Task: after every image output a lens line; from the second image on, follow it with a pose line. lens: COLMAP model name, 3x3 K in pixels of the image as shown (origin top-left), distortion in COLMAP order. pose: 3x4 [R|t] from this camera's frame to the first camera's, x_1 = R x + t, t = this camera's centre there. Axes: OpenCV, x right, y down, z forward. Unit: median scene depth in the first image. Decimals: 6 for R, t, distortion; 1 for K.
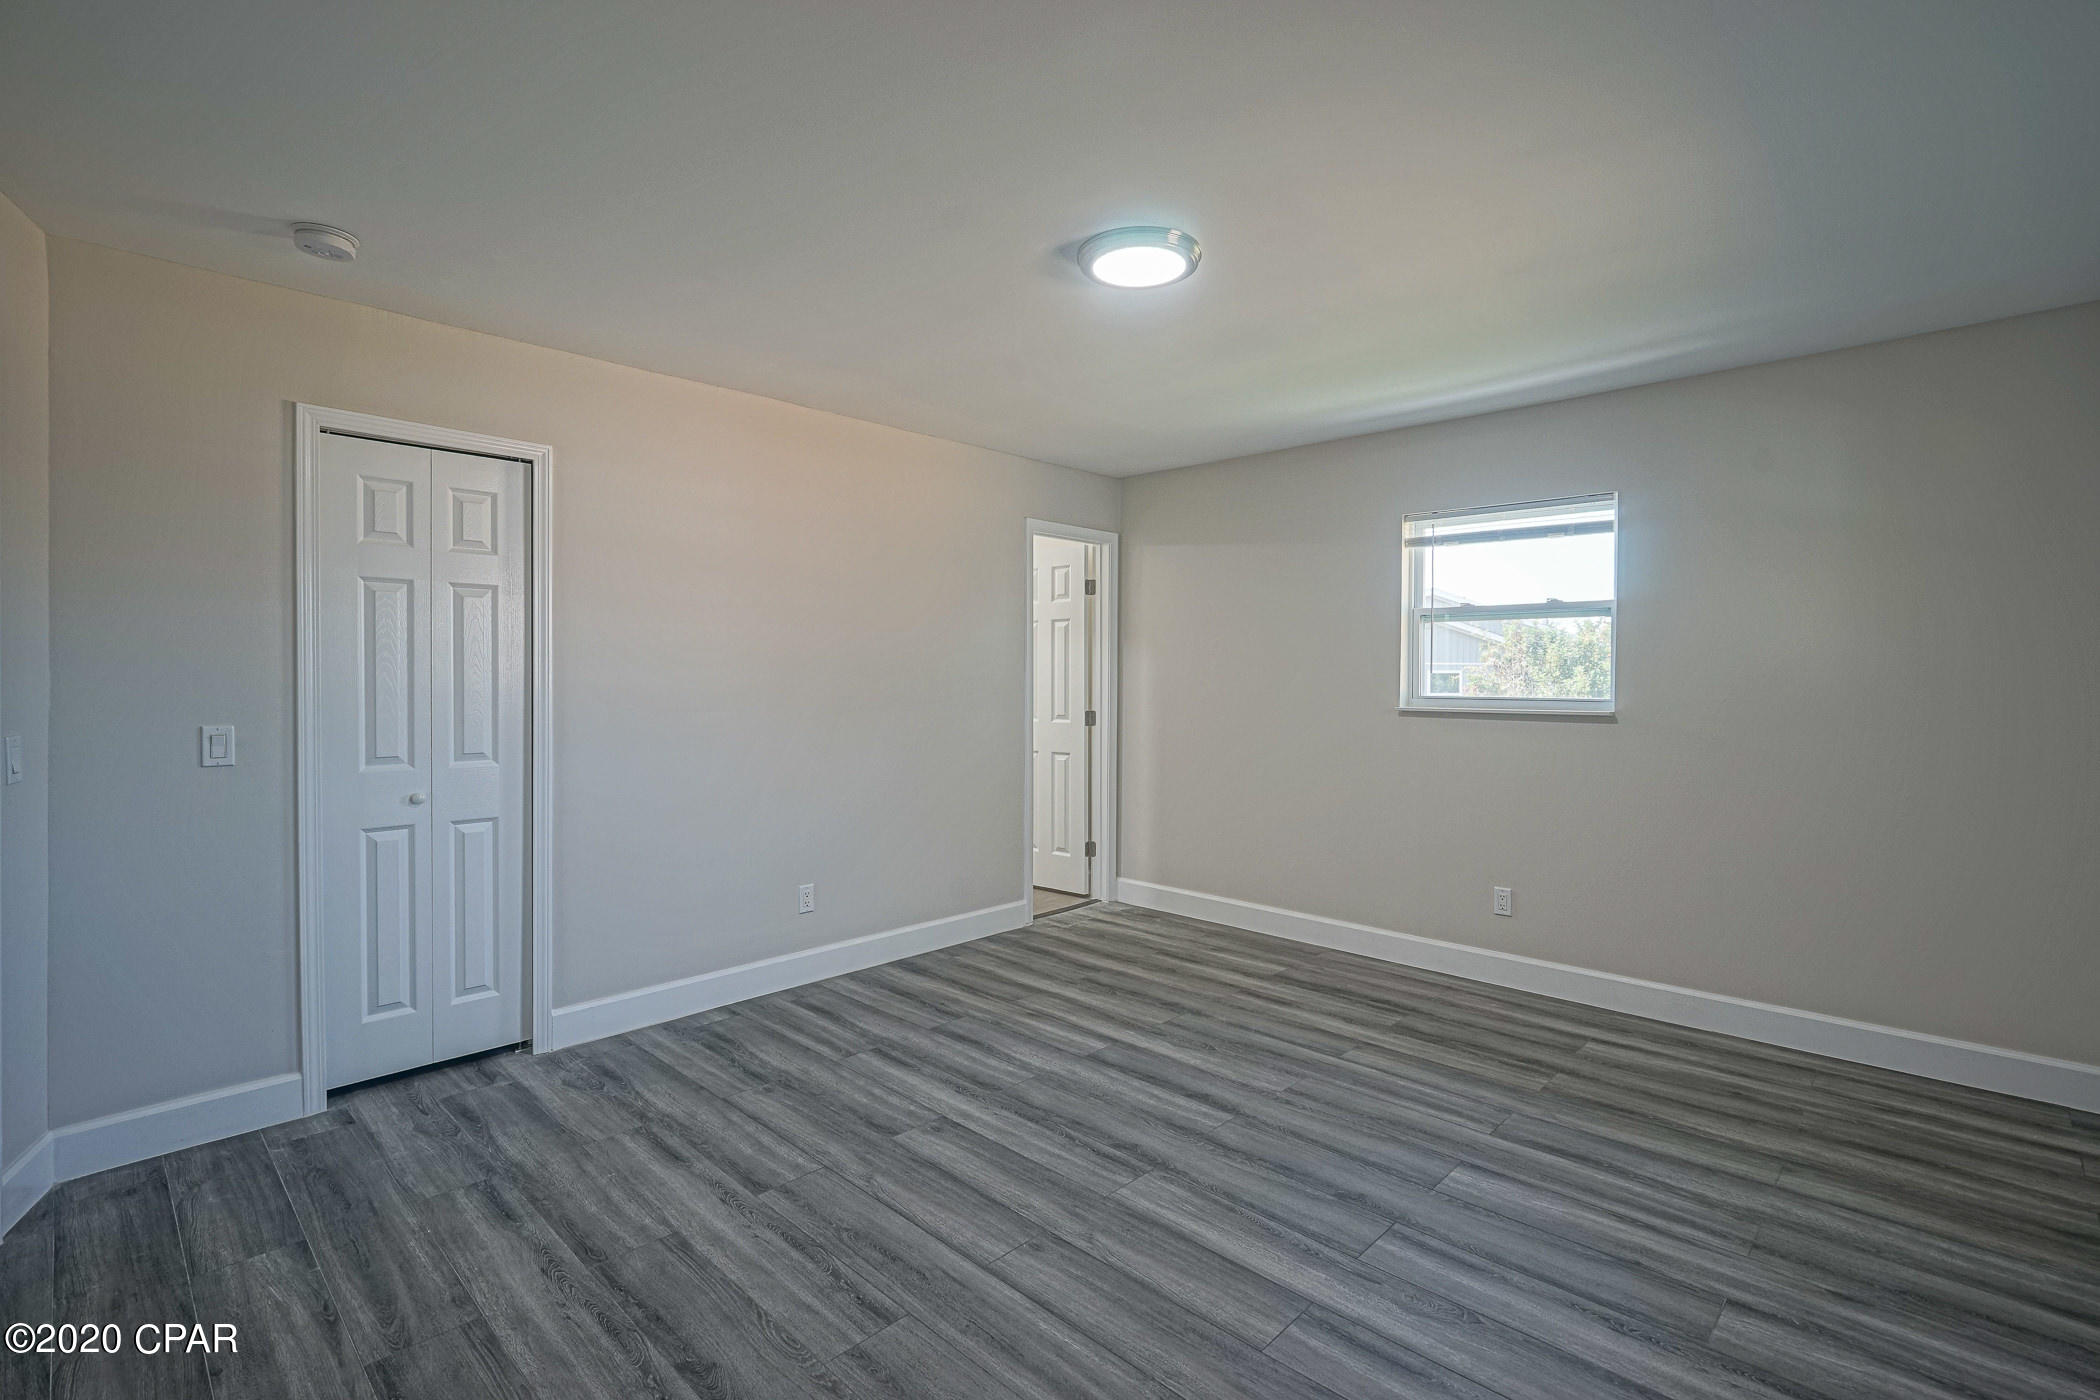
lens RADIAL K [[962.0, 0, 1042.8], [0, 962.0, 687.0], [0, 0, 1]] dist [-0.007276, 0.003446]
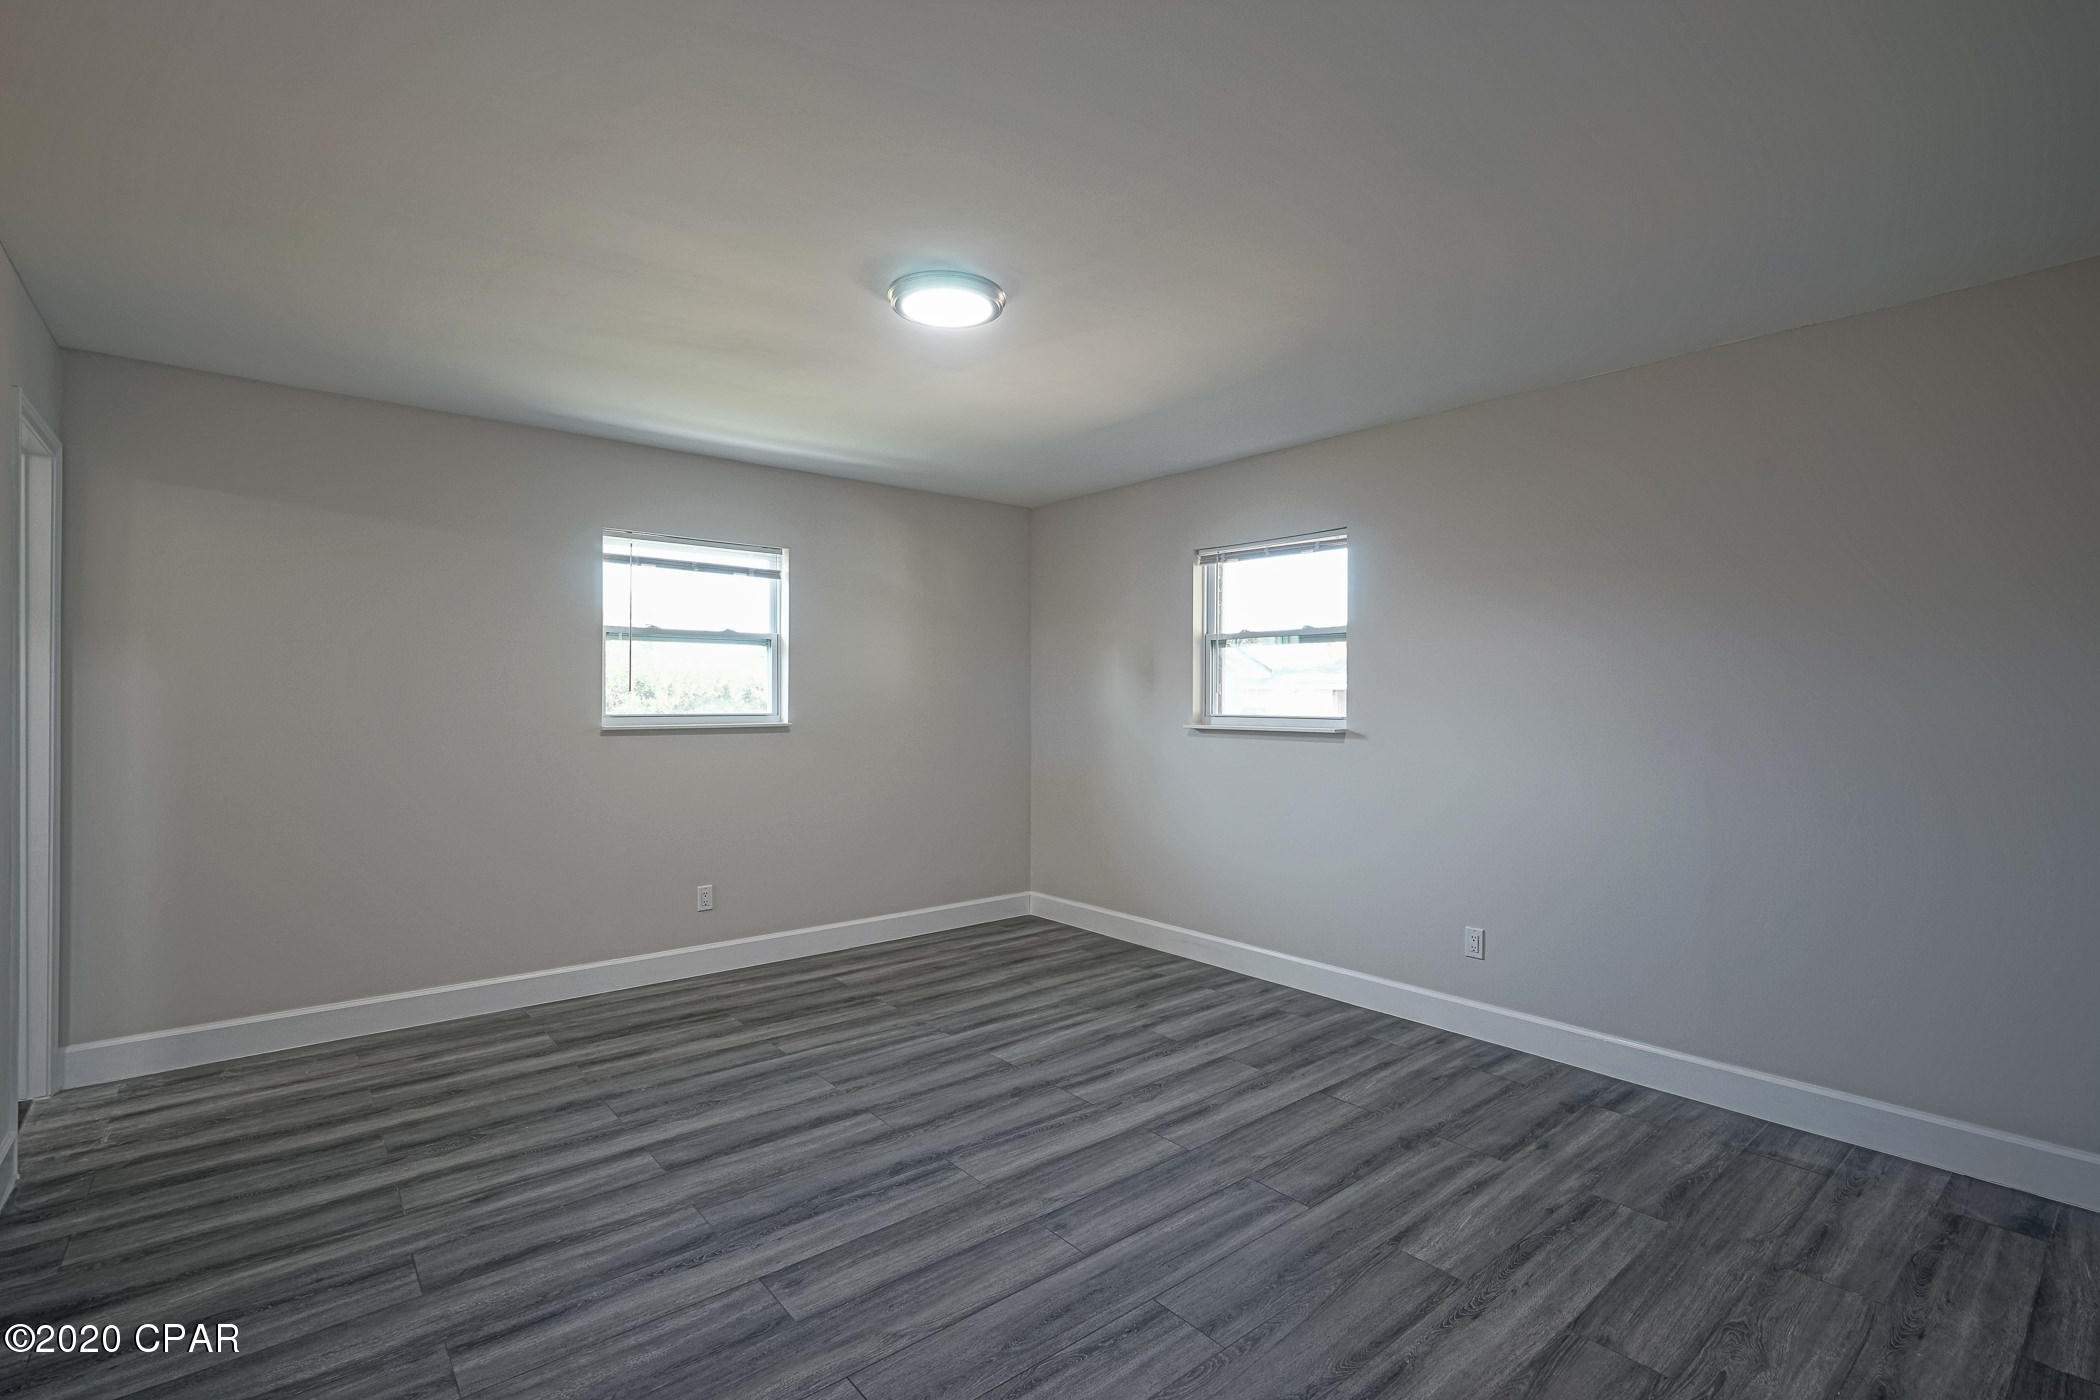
lens RADIAL K [[962.0, 0, 1061.9], [0, 962.0, 699.7], [0, 0, 1]] dist [-0.007276, 0.003446]
pose [[0.091334, -0.004200, 0.995811, -0.772424], [0.009709, 0.999947, 0.003327, -0.006900], [-0.995773, 0.009365, 0.091370, 0.643219]]
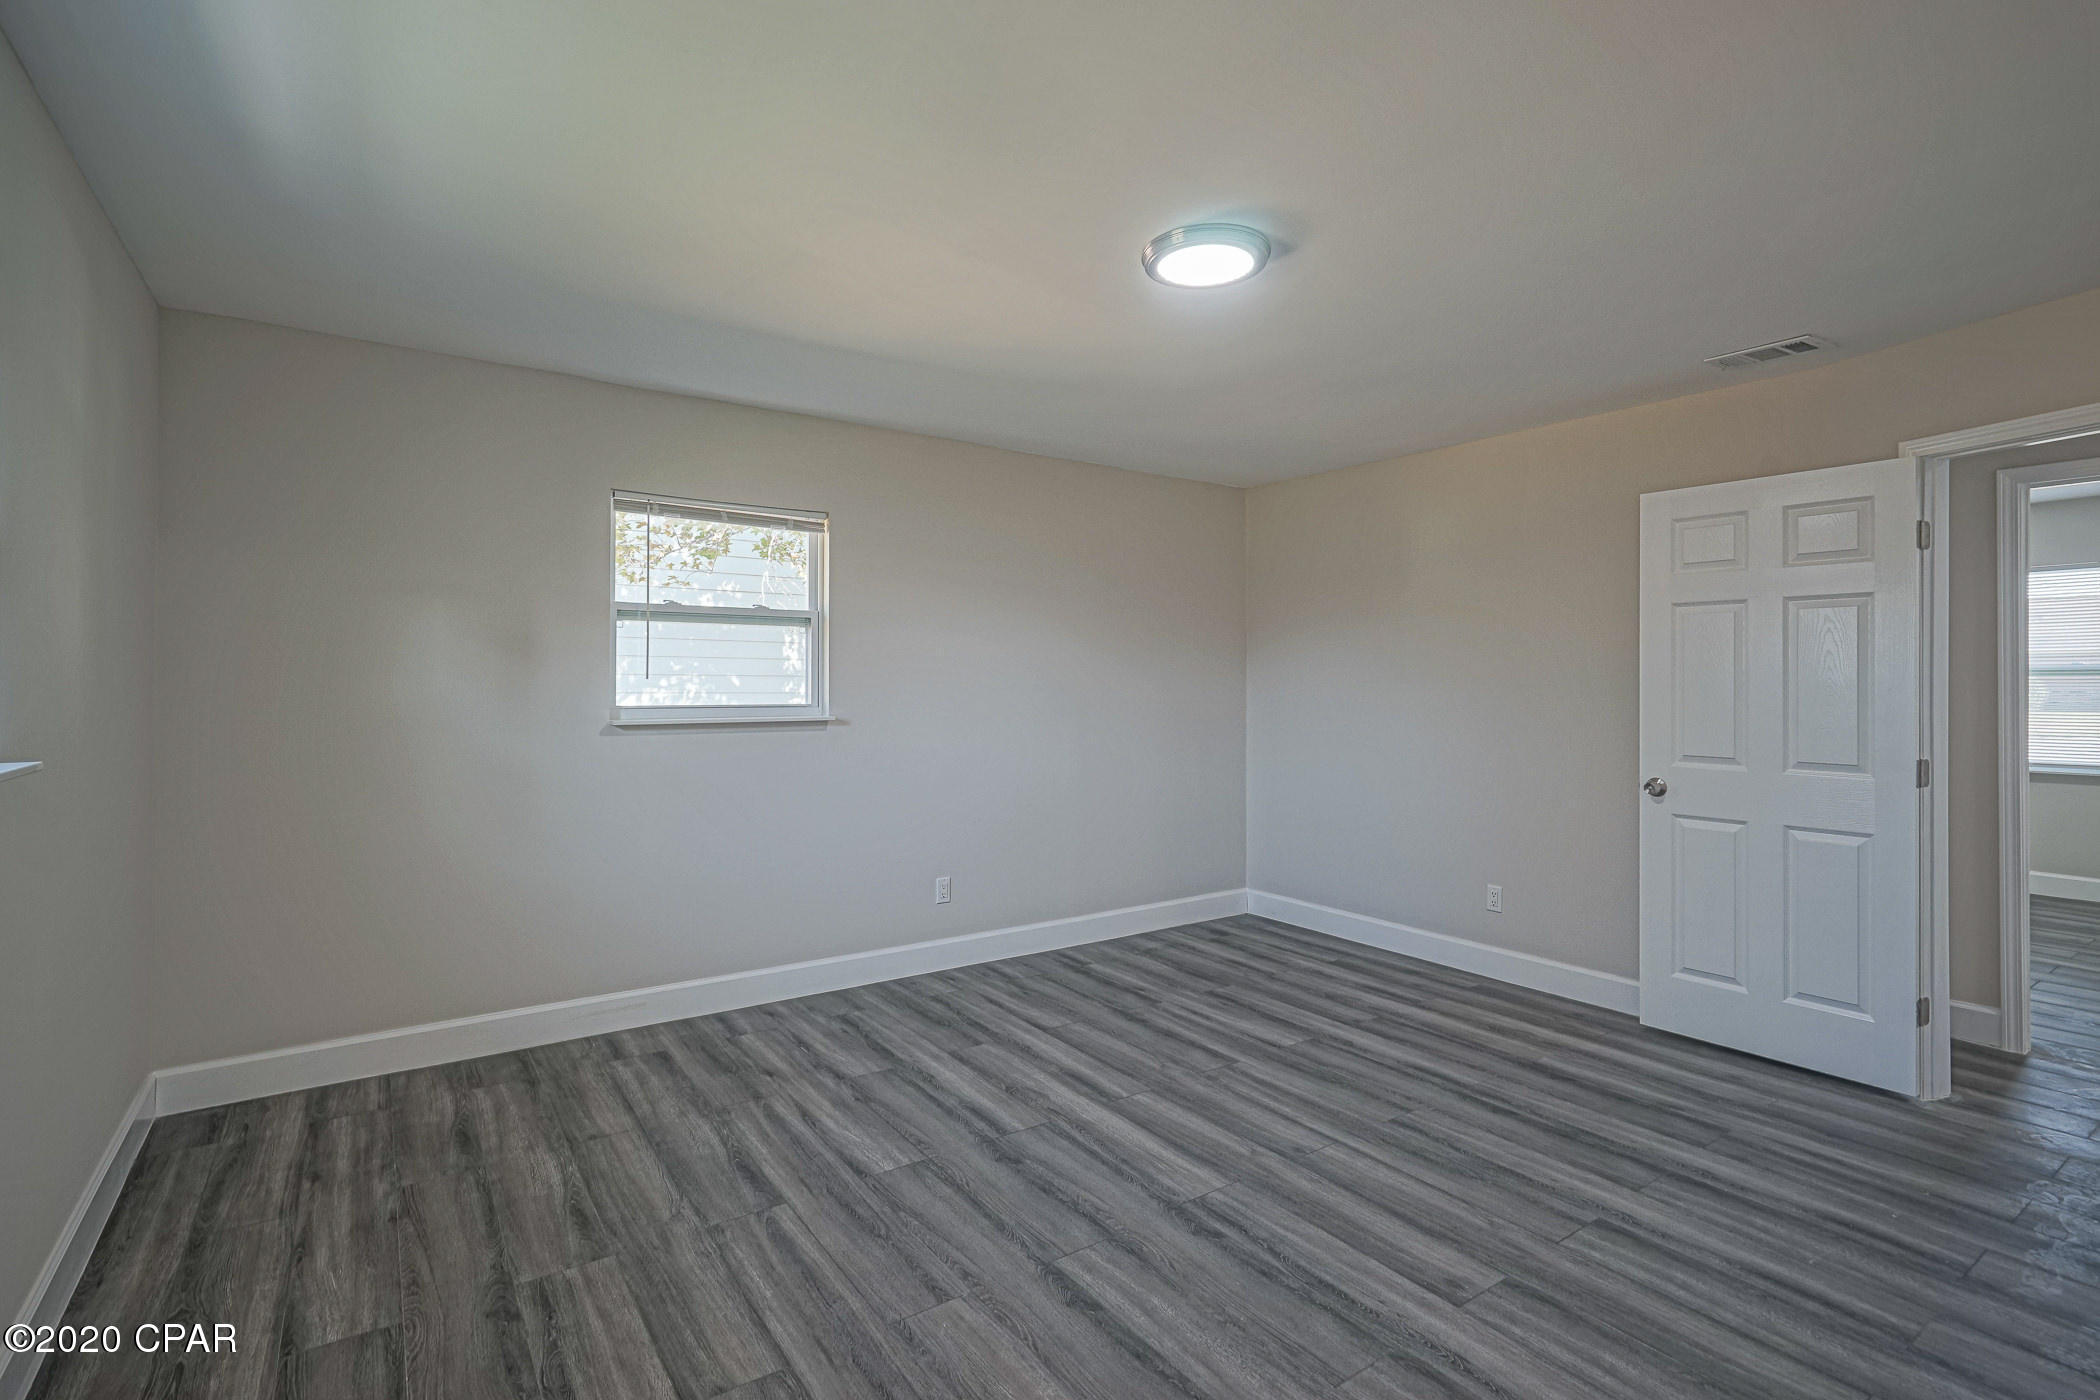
lens RADIAL K [[962.0, 0, 1040.8], [0, 962.0, 694.8], [0, 0, 1]] dist [-0.007276, 0.003446]
pose [[-0.981766, -0.007607, 0.189942, 0.063735], [-0.003045, 0.999700, 0.024298, -0.021545], [-0.190070, 0.023276, -0.981495, 1.625572]]
